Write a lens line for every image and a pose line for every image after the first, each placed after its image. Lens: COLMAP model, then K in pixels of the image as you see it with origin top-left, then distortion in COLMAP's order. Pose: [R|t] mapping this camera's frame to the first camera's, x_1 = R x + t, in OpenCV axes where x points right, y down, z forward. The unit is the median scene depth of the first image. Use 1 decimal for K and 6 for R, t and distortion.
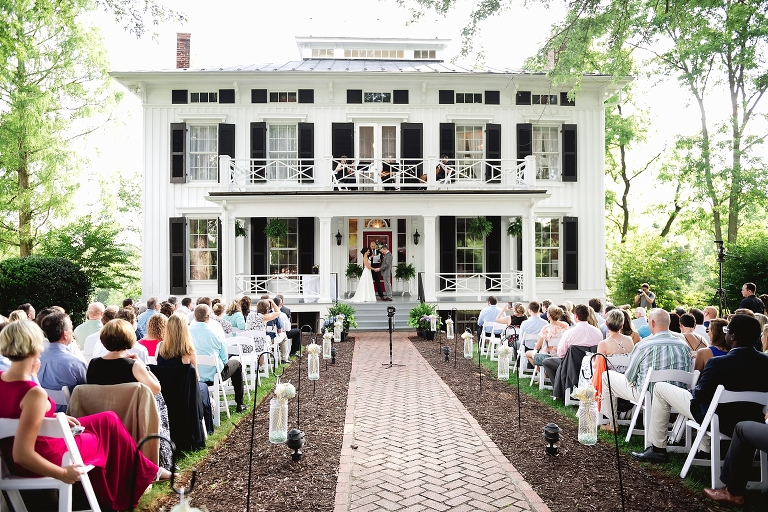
lens RADIAL K [[2895.2, 0, 384.0], [0, 2895.2, 256.0], [0, 0, 1]] dist [-0.154162, -1.944677]
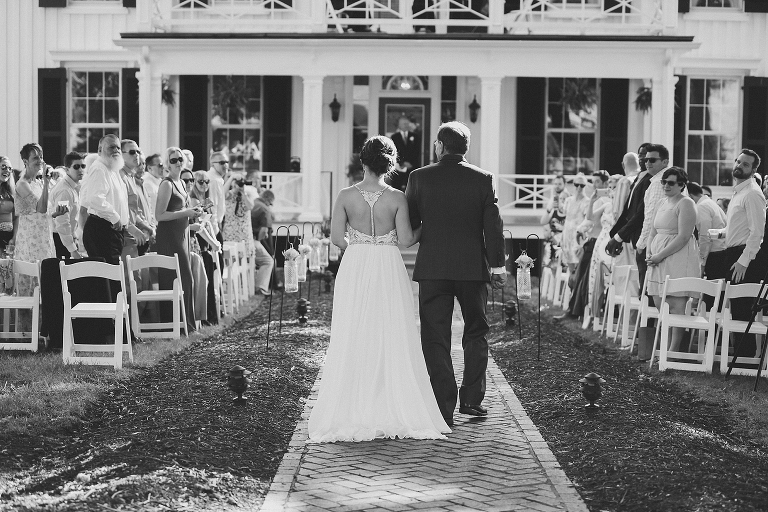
lens RADIAL K [[2895.2, 0, 384.0], [0, 2895.2, 256.0], [0, 0, 1]] dist [-0.154162, -1.944677]
pose [[0.999817, 0.019146, -0.000352, -0.005184], [-0.019124, 0.999287, 0.032552, 0.003727], [0.000975, -0.032540, 0.999470, 0.420592]]
